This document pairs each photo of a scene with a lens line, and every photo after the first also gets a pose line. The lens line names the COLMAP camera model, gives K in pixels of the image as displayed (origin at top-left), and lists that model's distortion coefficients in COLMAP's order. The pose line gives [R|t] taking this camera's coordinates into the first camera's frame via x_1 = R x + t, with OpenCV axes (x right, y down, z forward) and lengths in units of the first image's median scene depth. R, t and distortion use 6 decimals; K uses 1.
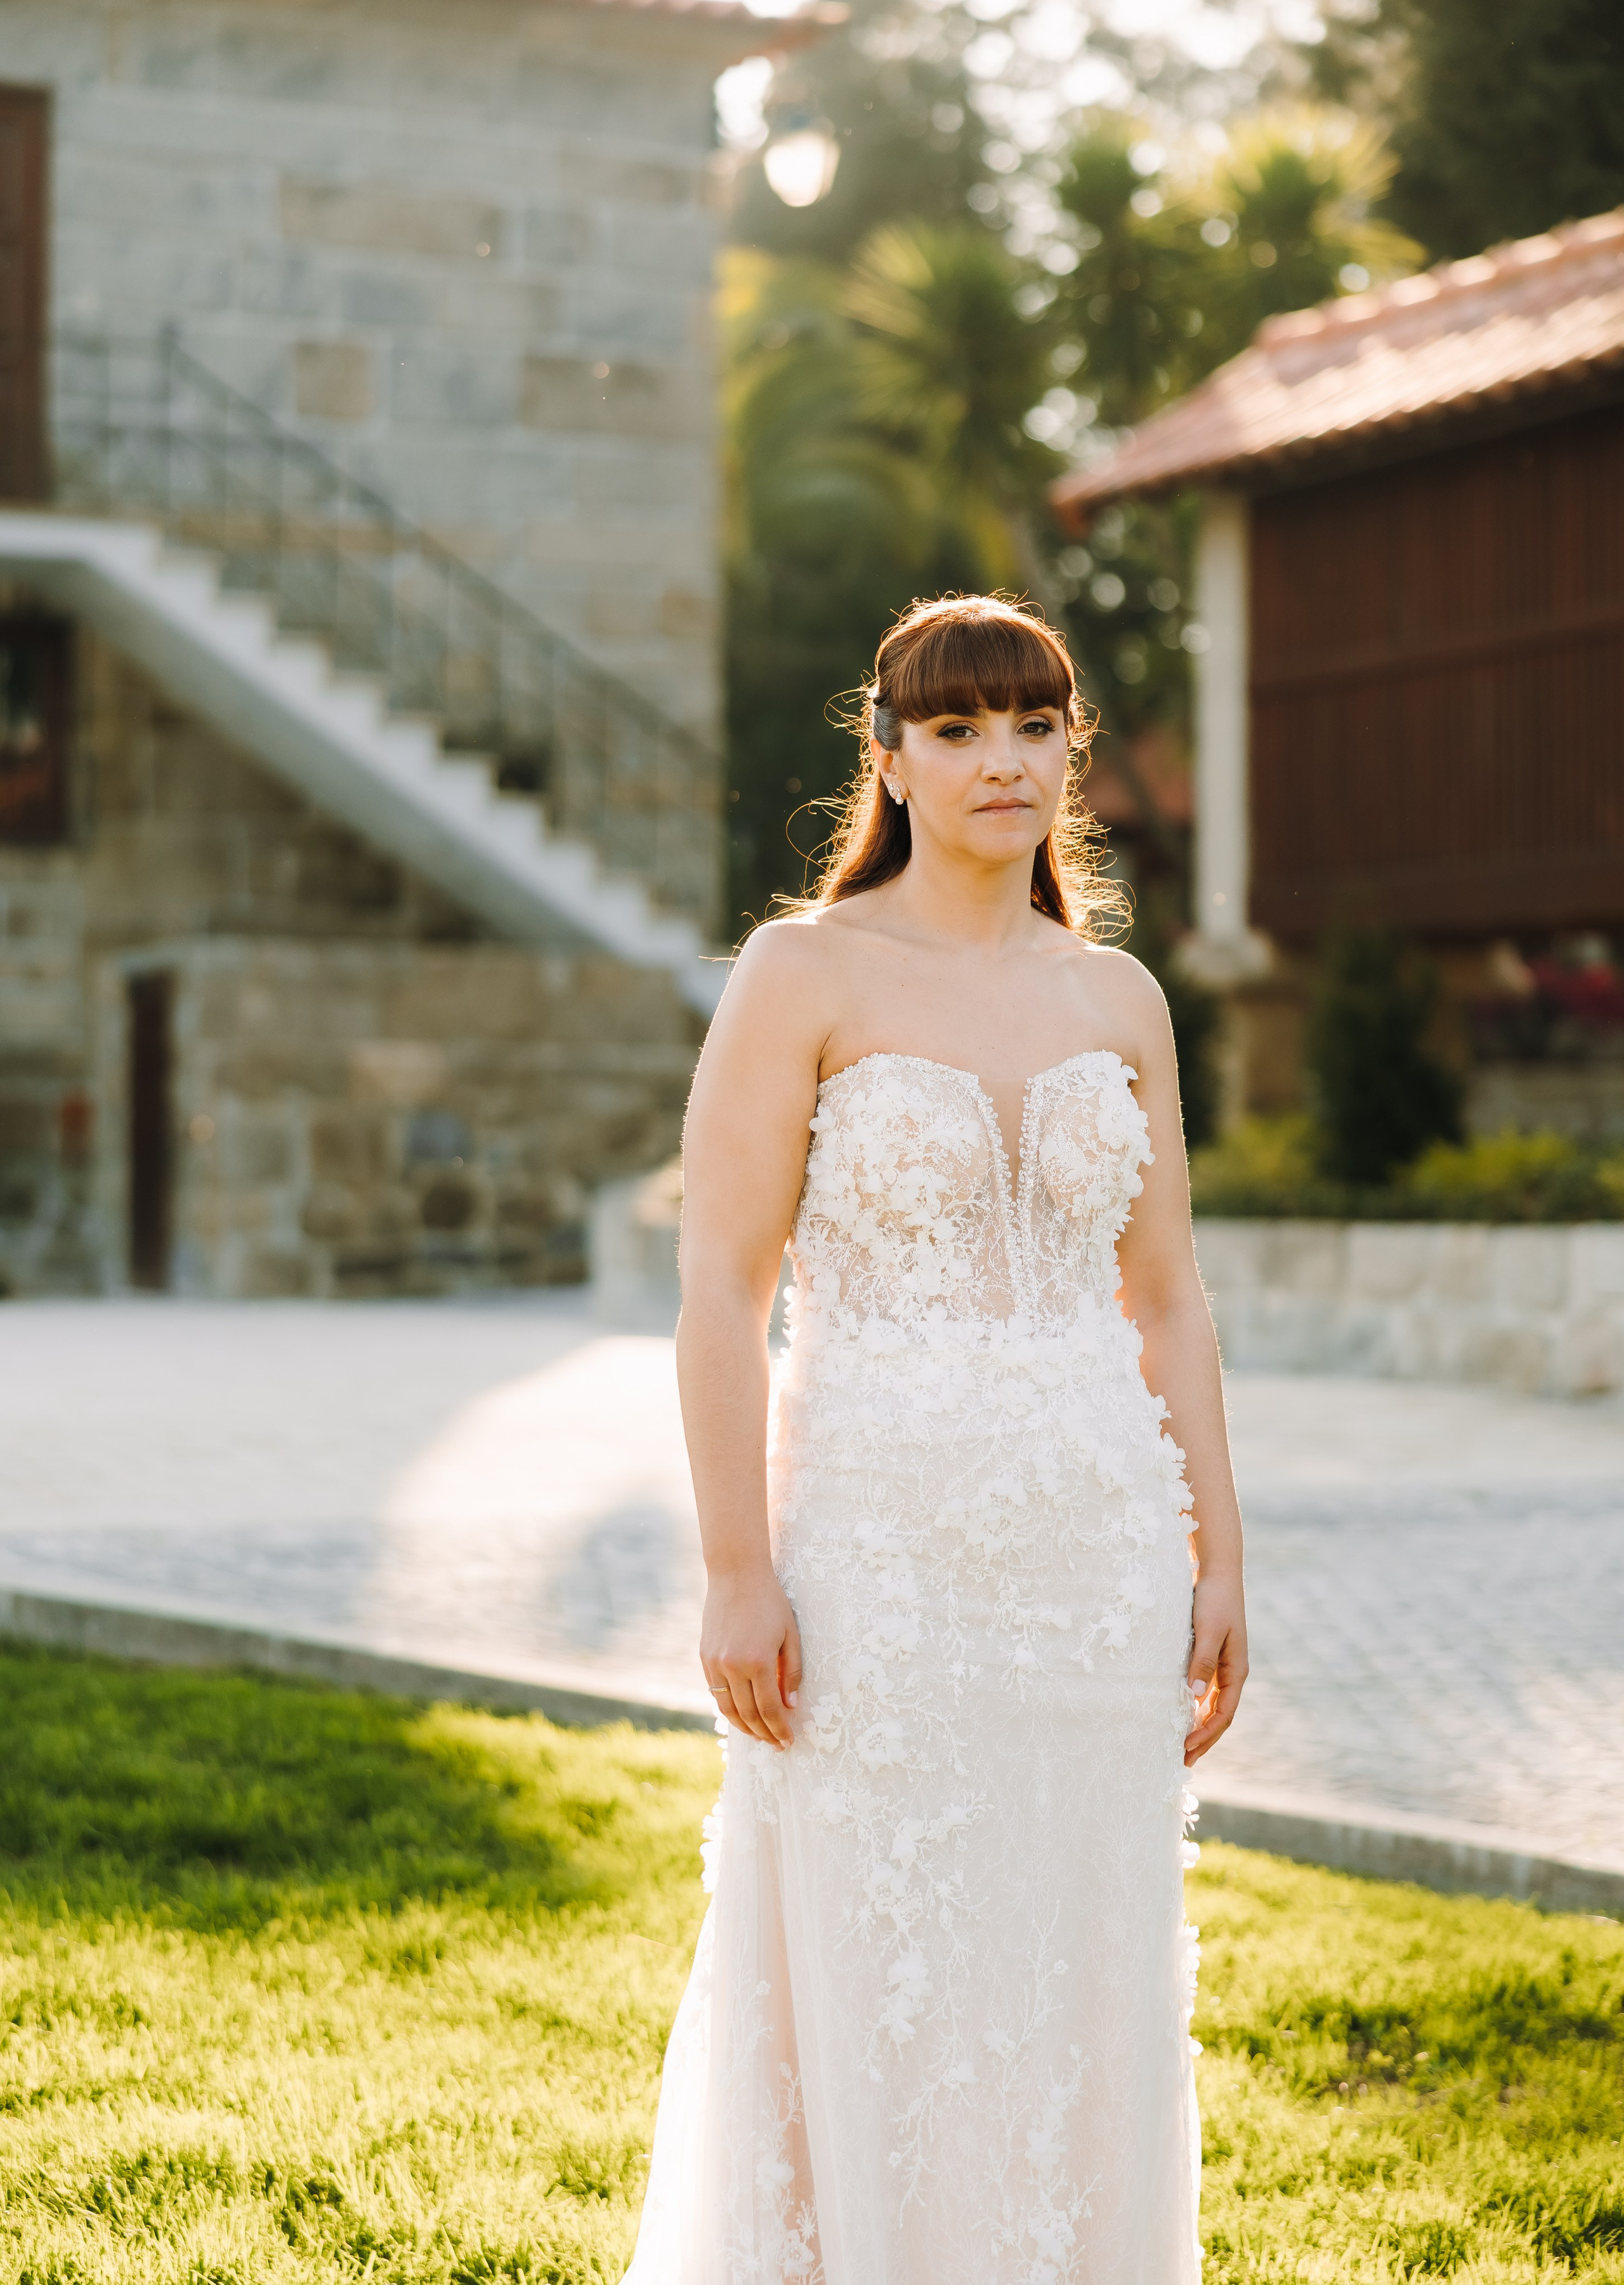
lens RADIAL K [[4655.8, 0, 766.1], [0, 4655.8, 1209.2], [0, 0, 1]] dist [0.013161, 0.000000]
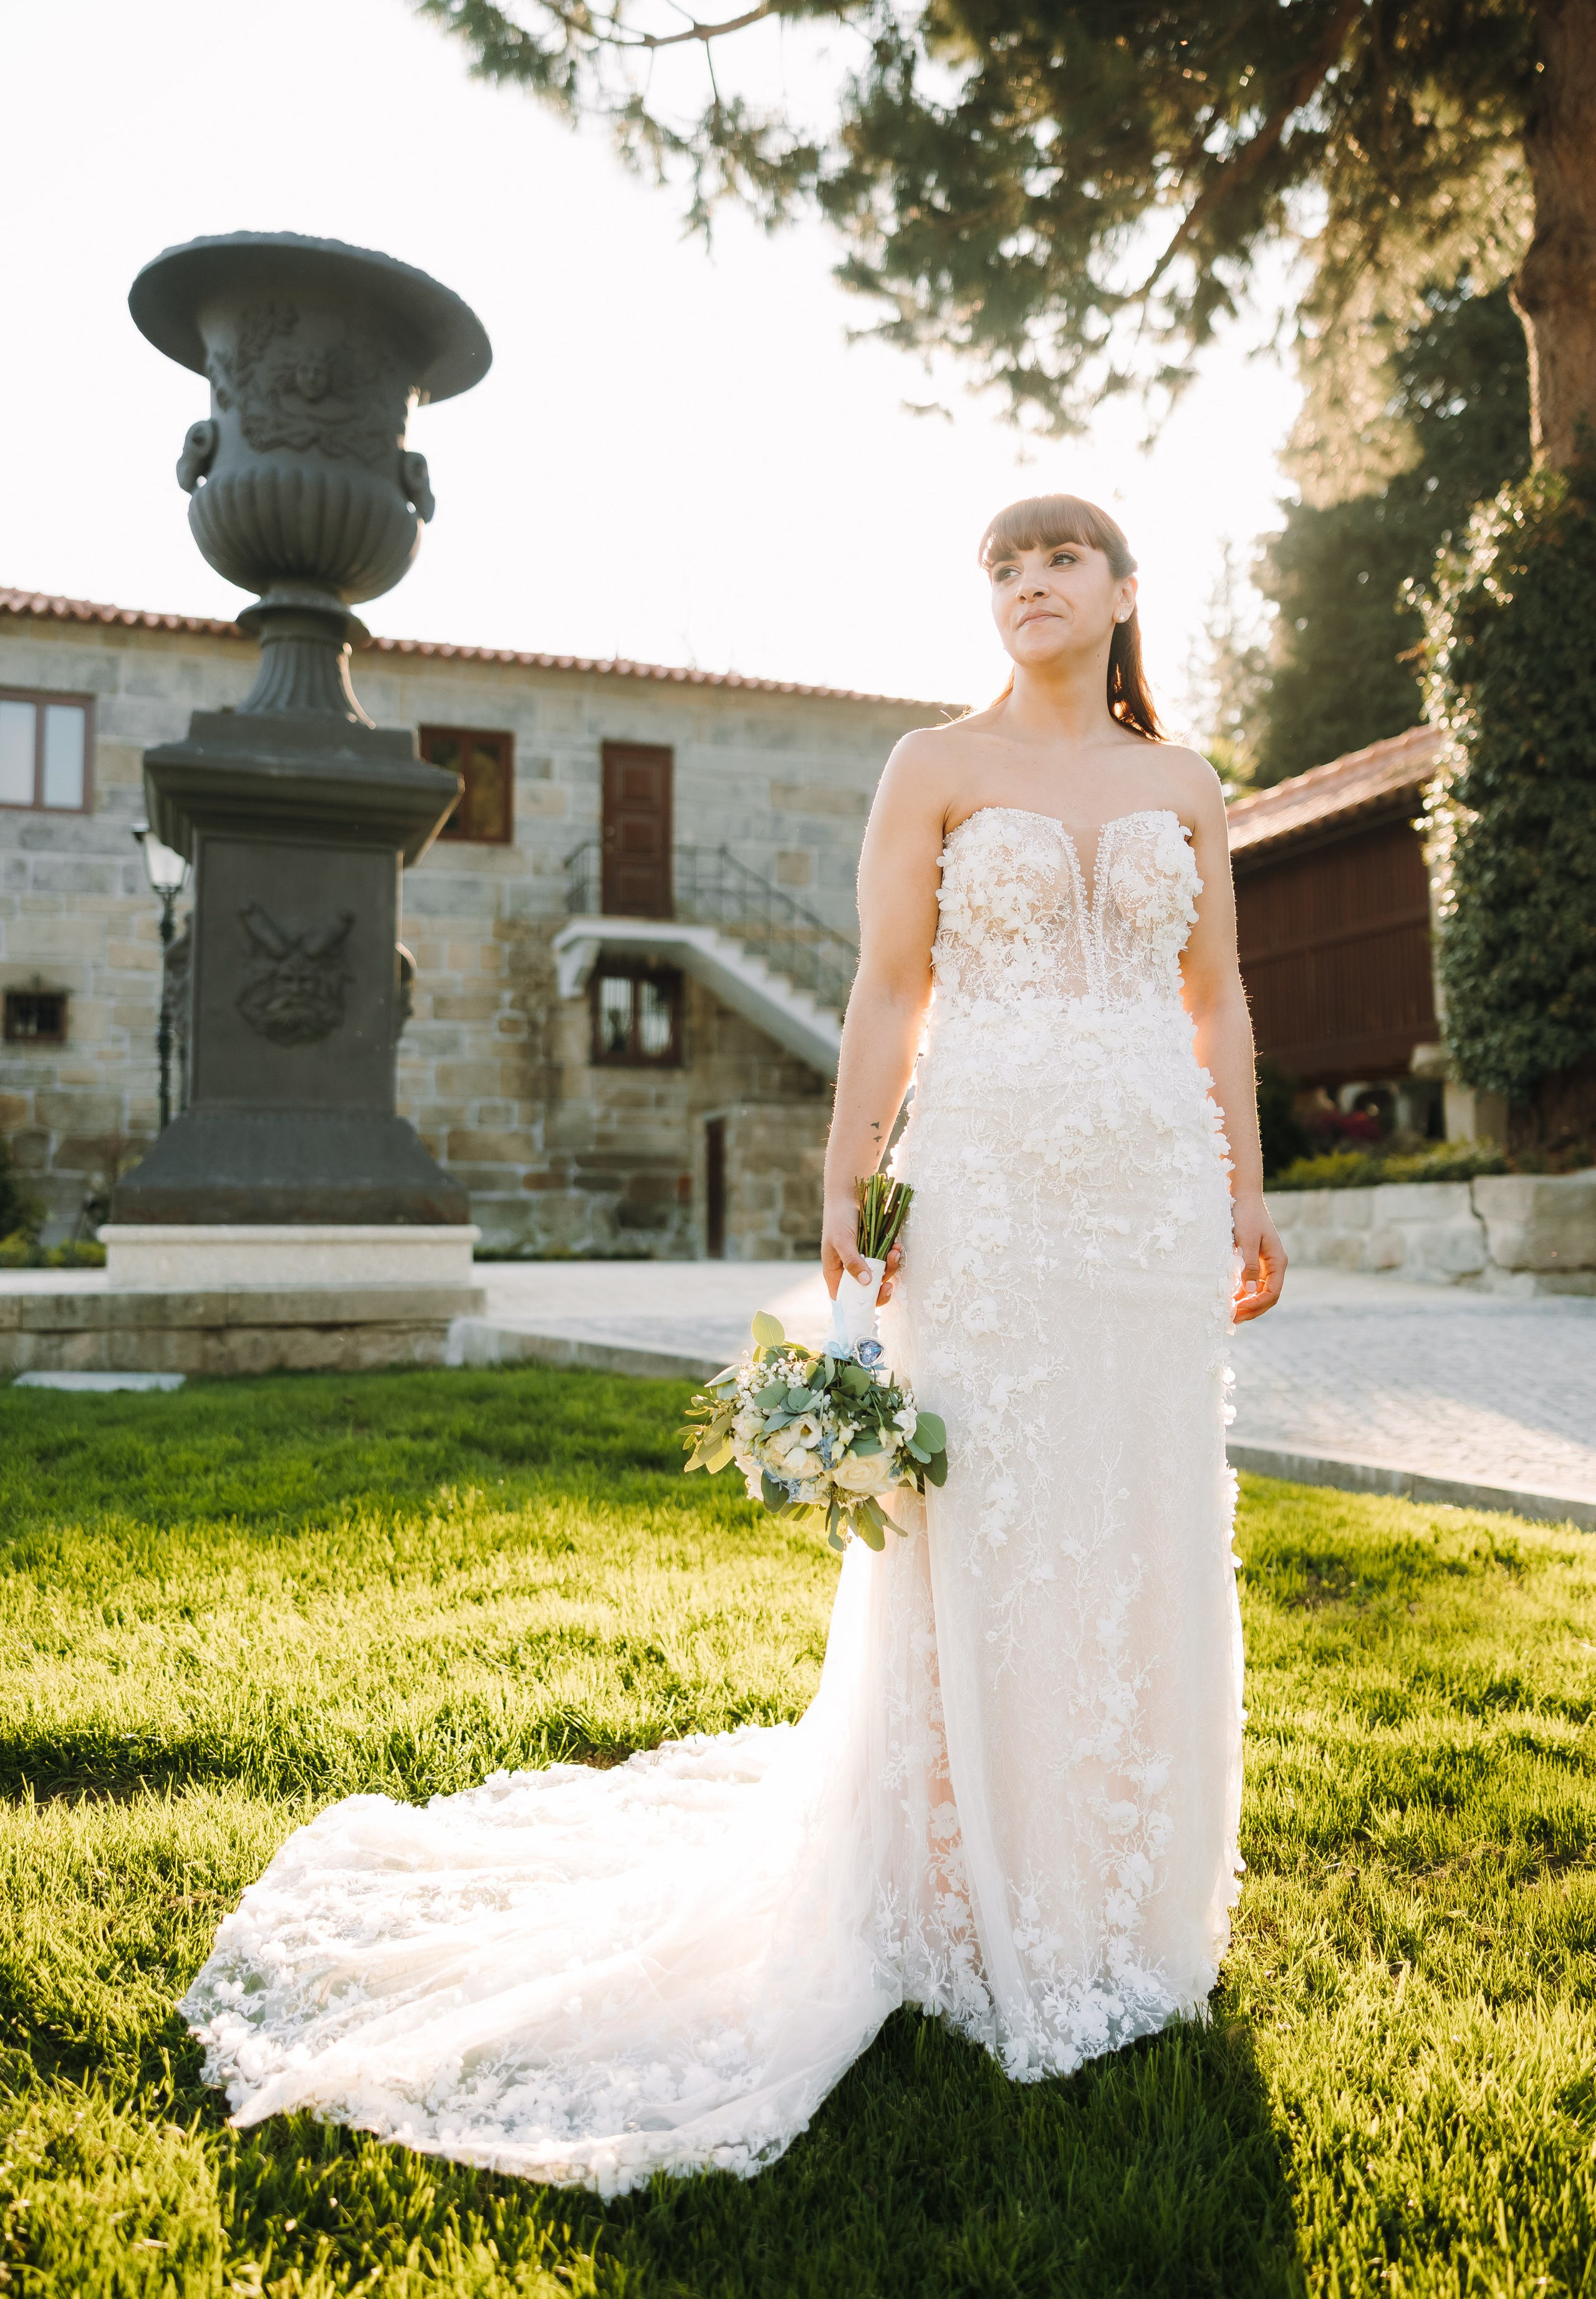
lens RADIAL K [[1884.3, 0, 775.3], [0, 1884.3, 1153.5], [0, 0, 1]] dist [-0.001006, -0.016235]
pose [[0.993355, -0.011283, -0.114535, 0.008797], [0.005157, 0.998547, -0.053640, 0.033957], [0.114974, 0.052693, 0.991970, 0.162936]]
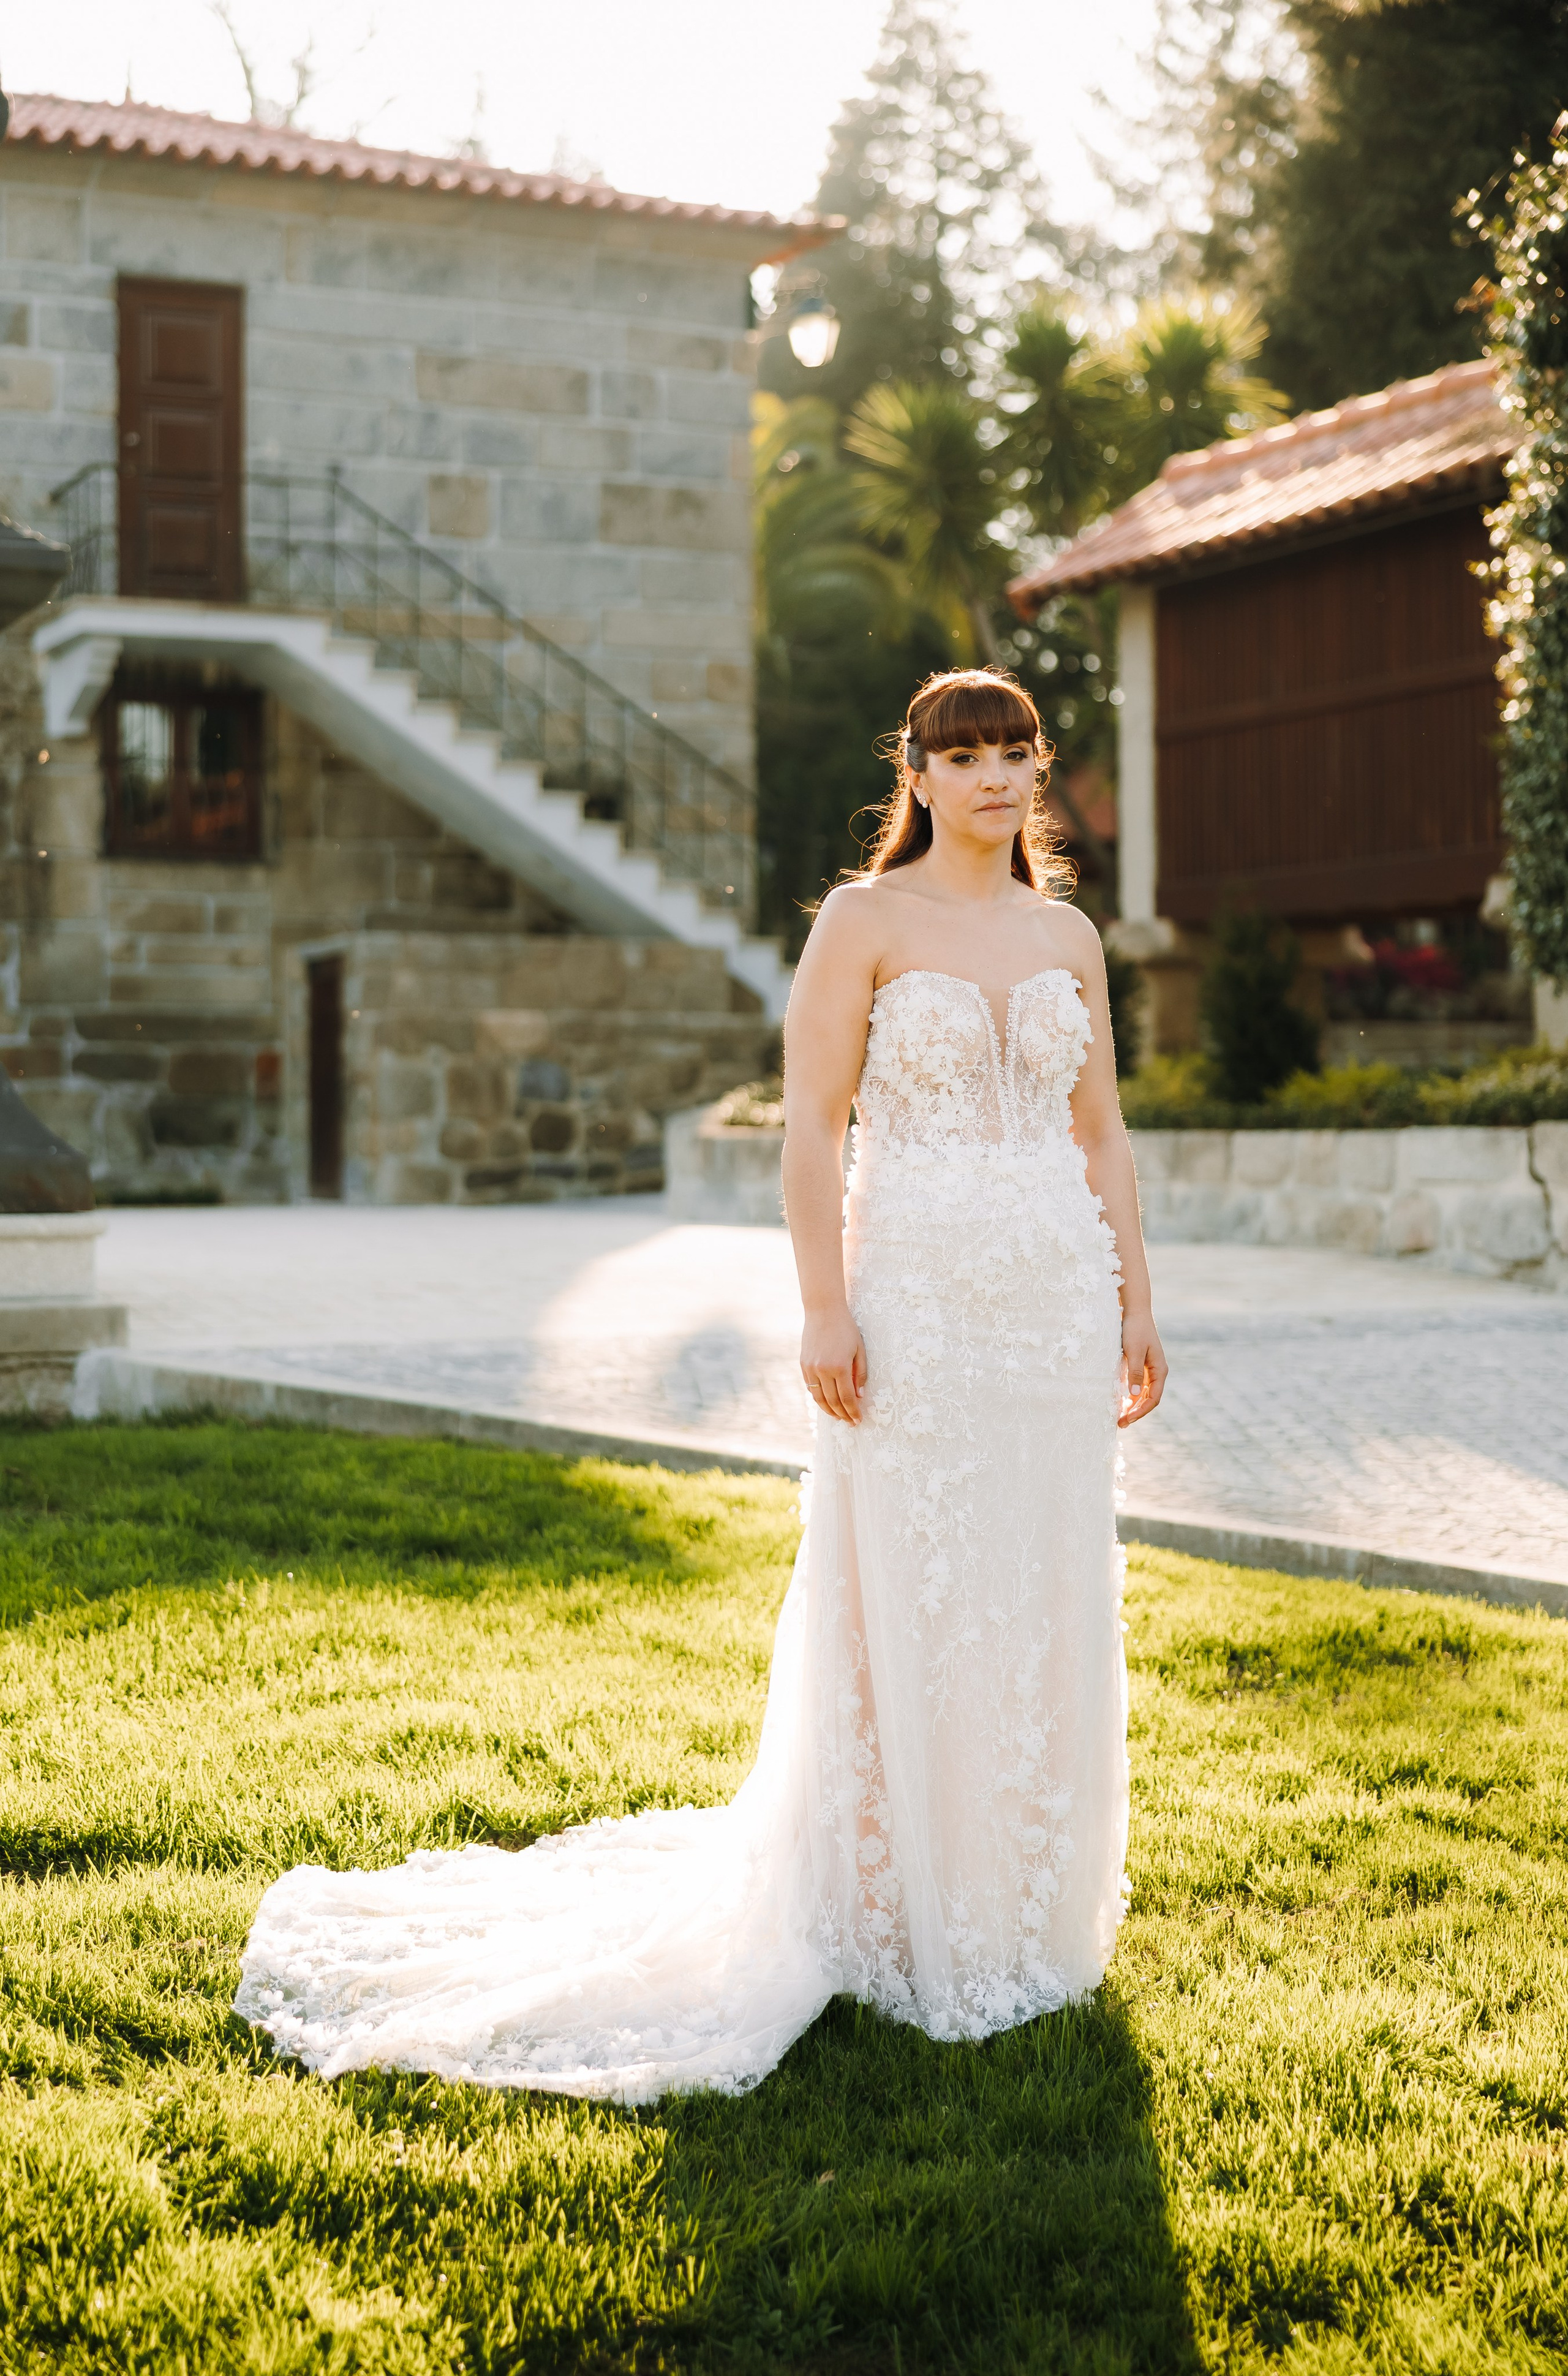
lens RADIAL K [[3646.0, 0, 707.0], [0, 3646.0, 1214.7], [0, 0, 1]] dist [-0.020810, 0.000000]
pose [[0.999777, -0.005738, -0.020340, -0.006929], [0.006108, 0.999816, 0.018182, 0.008598], [0.020232, -0.018302, 0.999628, -0.068807]]
